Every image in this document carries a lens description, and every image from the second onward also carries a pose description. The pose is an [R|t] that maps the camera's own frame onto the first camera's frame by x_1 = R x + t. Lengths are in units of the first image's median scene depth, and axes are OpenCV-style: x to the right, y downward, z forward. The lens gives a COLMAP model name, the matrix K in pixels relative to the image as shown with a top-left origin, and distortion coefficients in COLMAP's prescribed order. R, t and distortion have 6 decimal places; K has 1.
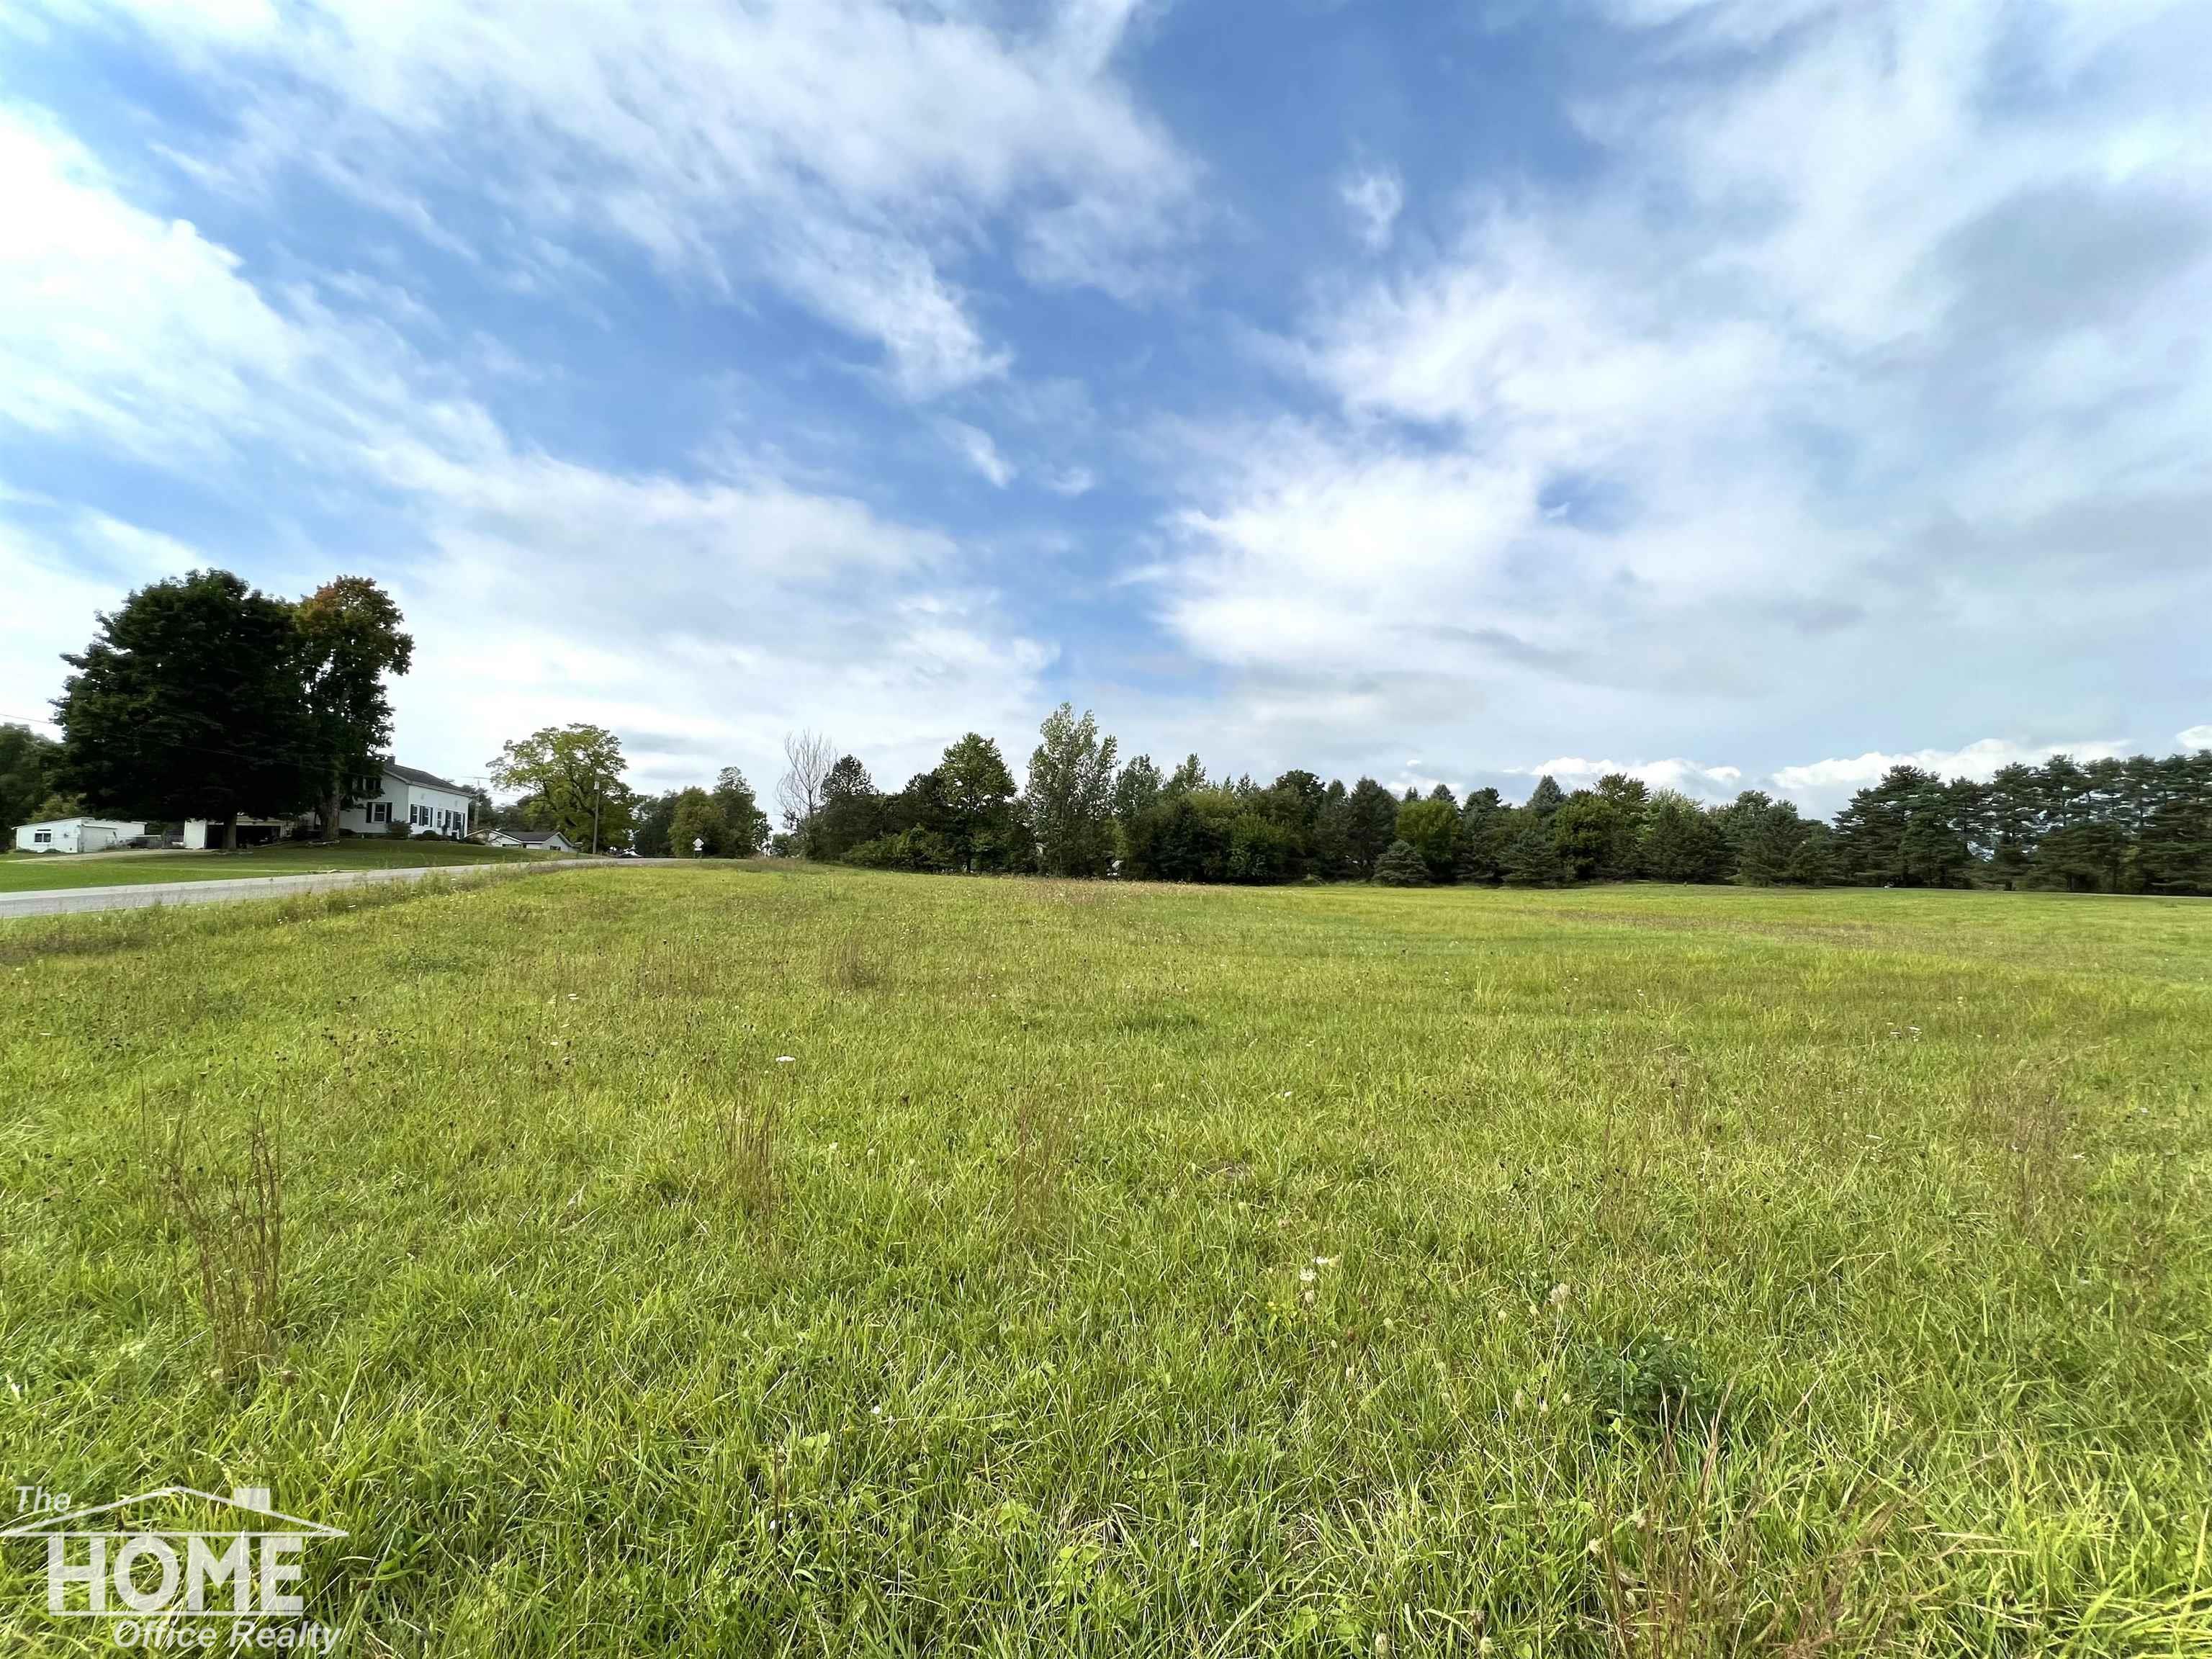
lens RADIAL K [[872.7, 0, 1108.8], [0, 872.7, 822.3], [0, 0, 1]] dist [-0.001265, 0.000465]
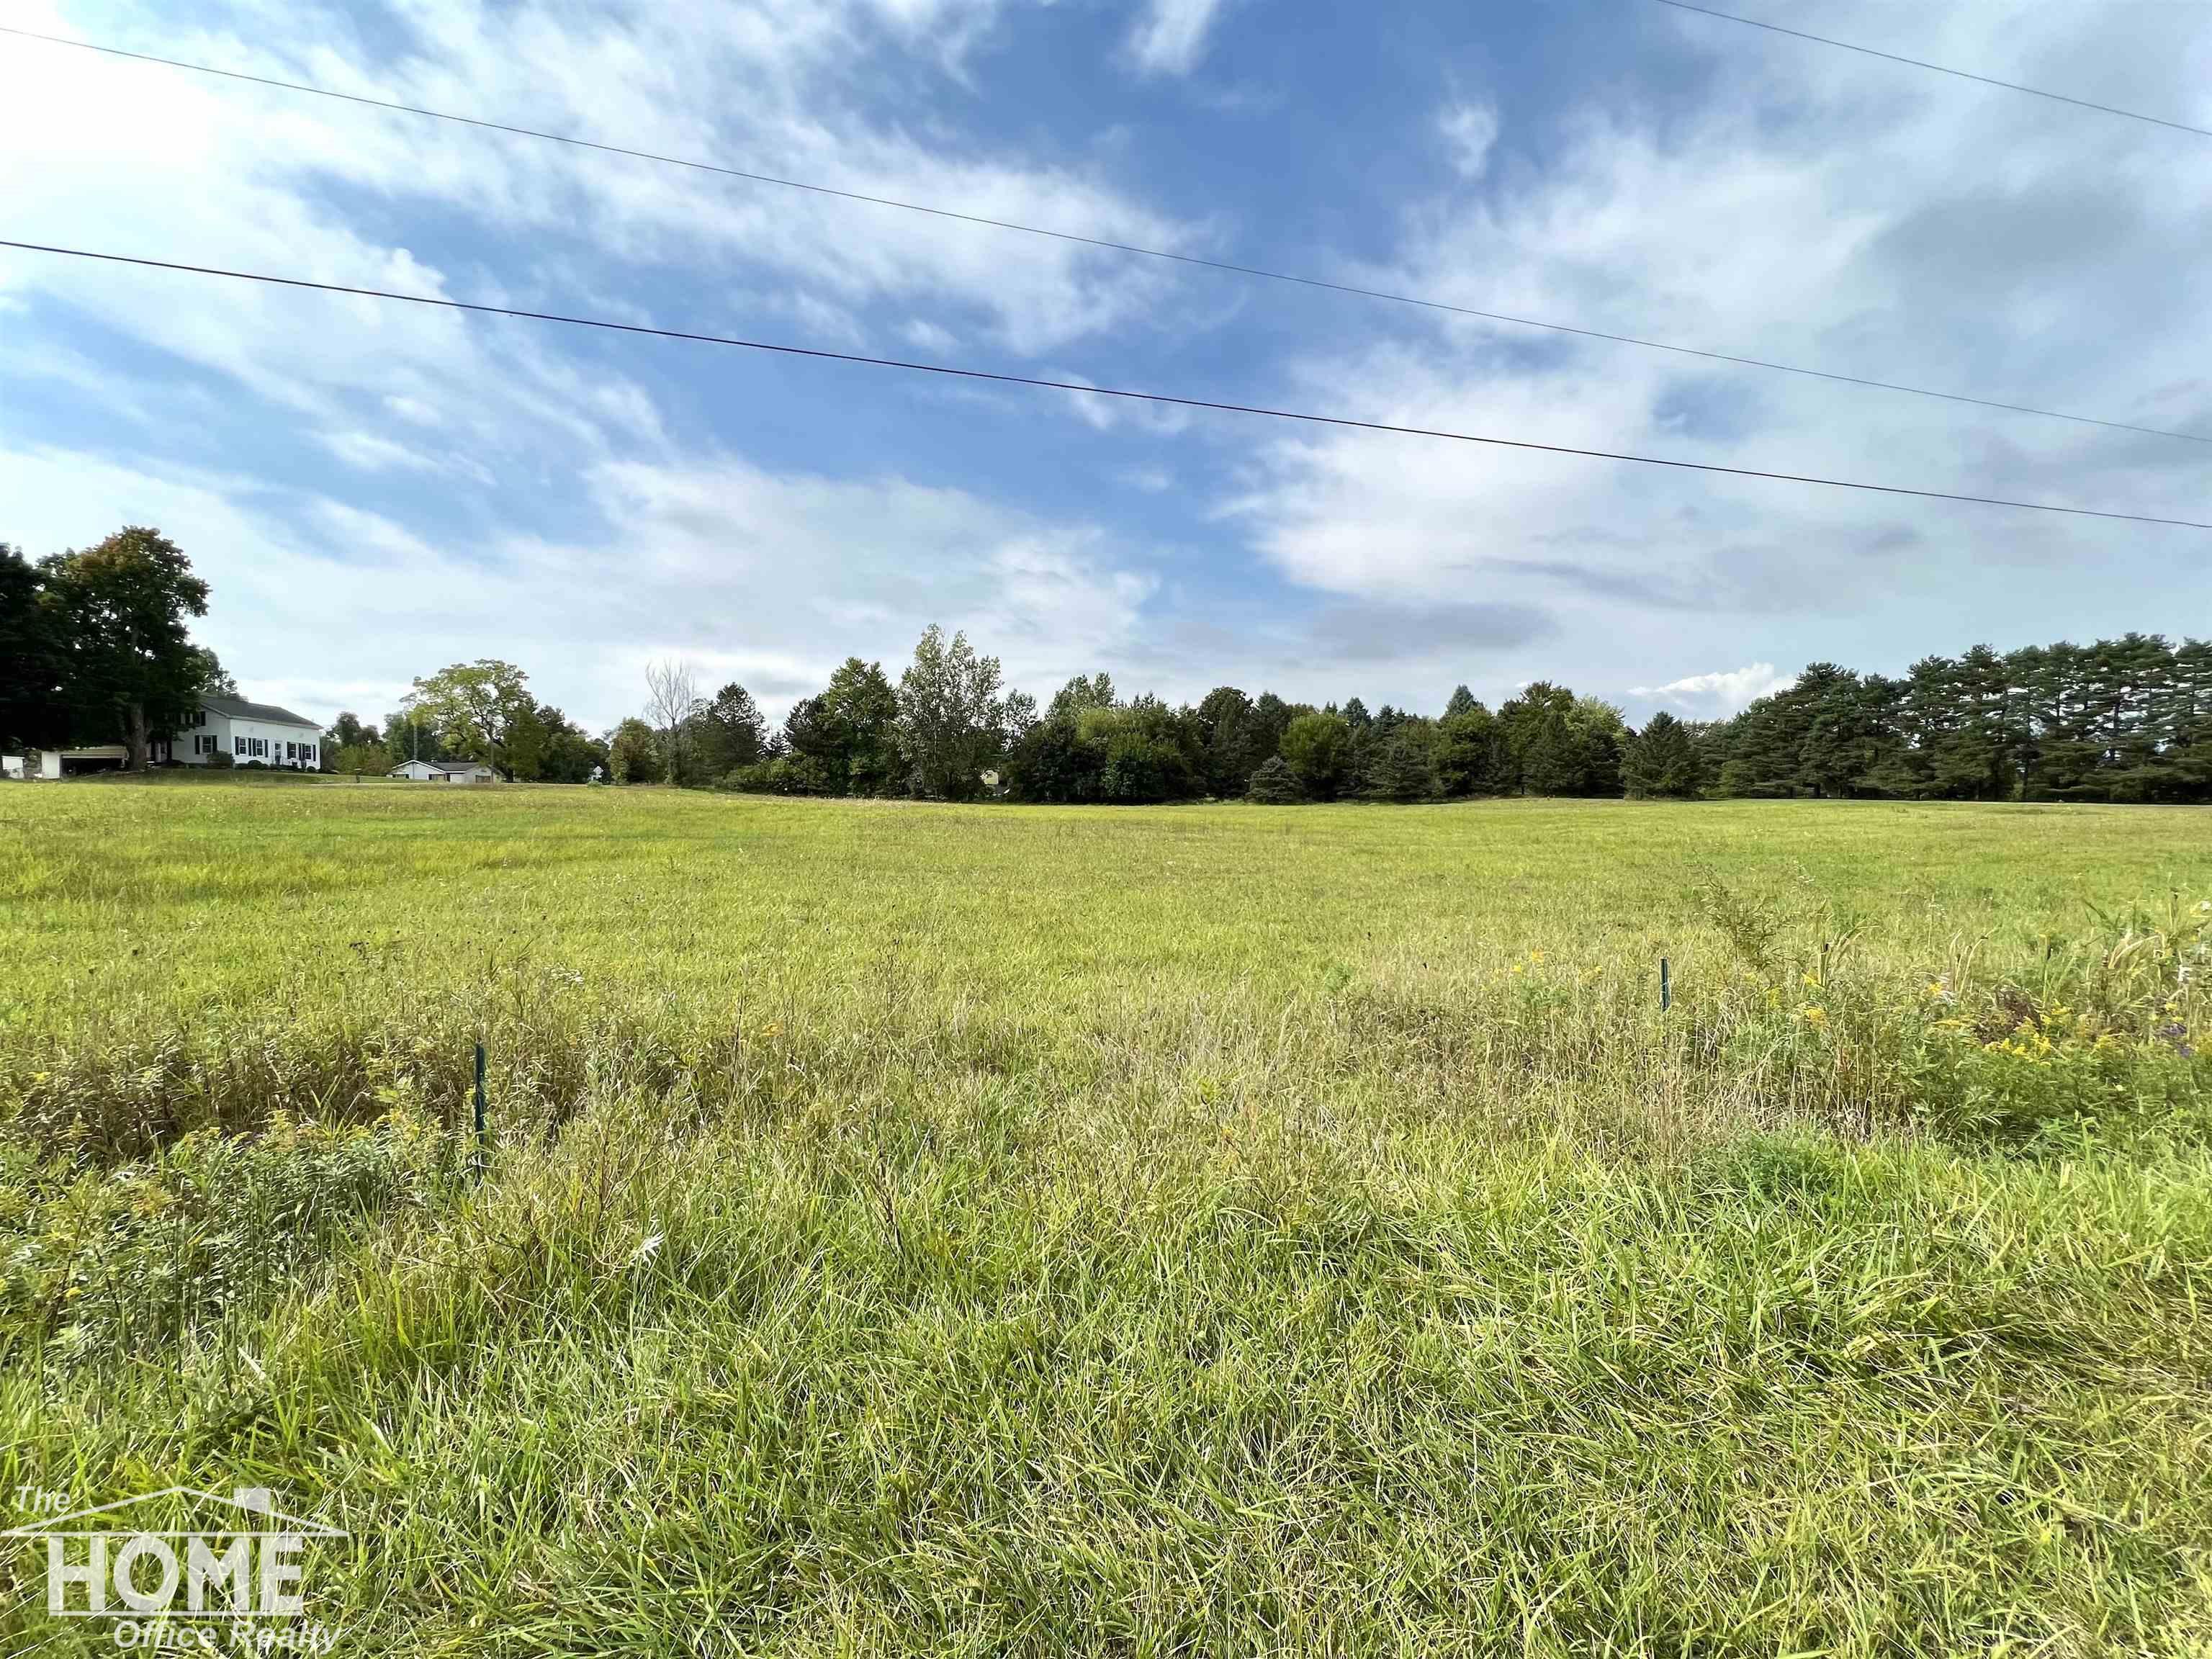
lens RADIAL K [[867.4, 0, 1104.0], [0, 867.4, 838.1], [0, 0, 1]] dist [-0.003697, 0.000159]
pose [[0.993682, -0.006645, -0.112034, 0.267318], [0.018036, 0.994726, 0.100968, 0.010574], [0.110772, -0.102351, 0.988562, 0.022863]]
